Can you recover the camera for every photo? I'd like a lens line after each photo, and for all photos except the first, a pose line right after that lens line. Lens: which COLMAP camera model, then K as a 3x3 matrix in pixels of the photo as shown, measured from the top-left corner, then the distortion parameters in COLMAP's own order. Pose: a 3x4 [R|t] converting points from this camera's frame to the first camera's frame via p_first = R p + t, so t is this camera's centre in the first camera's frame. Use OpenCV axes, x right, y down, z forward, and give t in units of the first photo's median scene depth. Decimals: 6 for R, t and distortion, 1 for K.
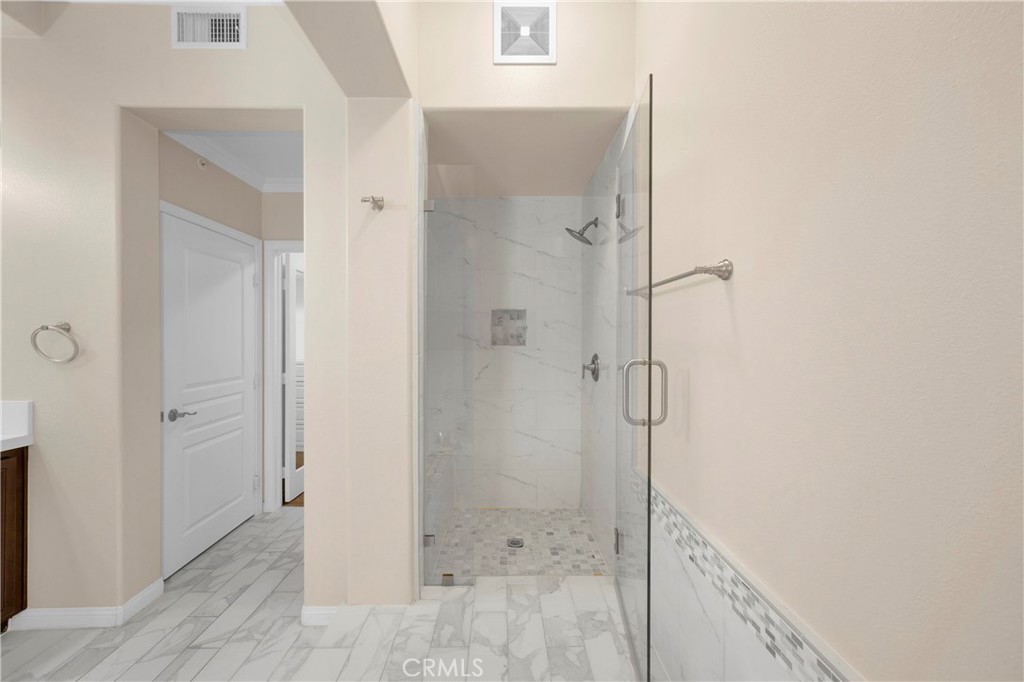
lens RADIAL K [[417.1, 0, 512.0], [0, 417.1, 341.0], [0, 0, 1]] dist [0.002722, 0.000817]
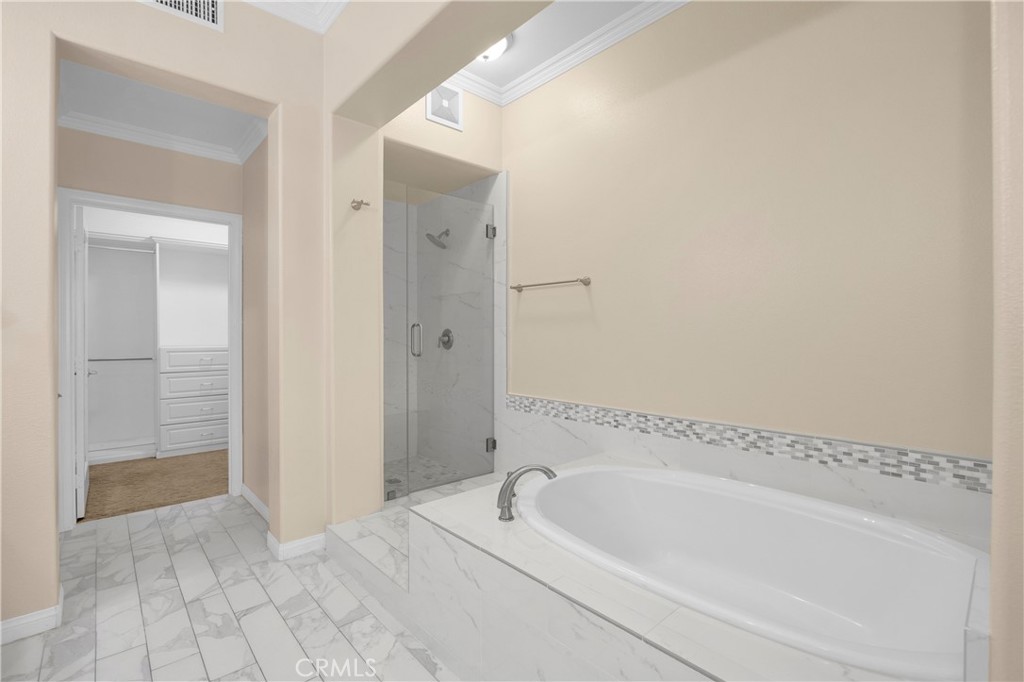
lens RADIAL K [[452.5, 0, 519.2], [0, 452.5, 335.7], [0, 0, 1]] dist [-0.001528, -0.000427]
pose [[0.741597, -0.003309, 0.670837, -0.842453], [0.006752, 0.999974, -0.002531, 0.077484], [-0.670811, 0.006406, 0.741600, -0.344823]]
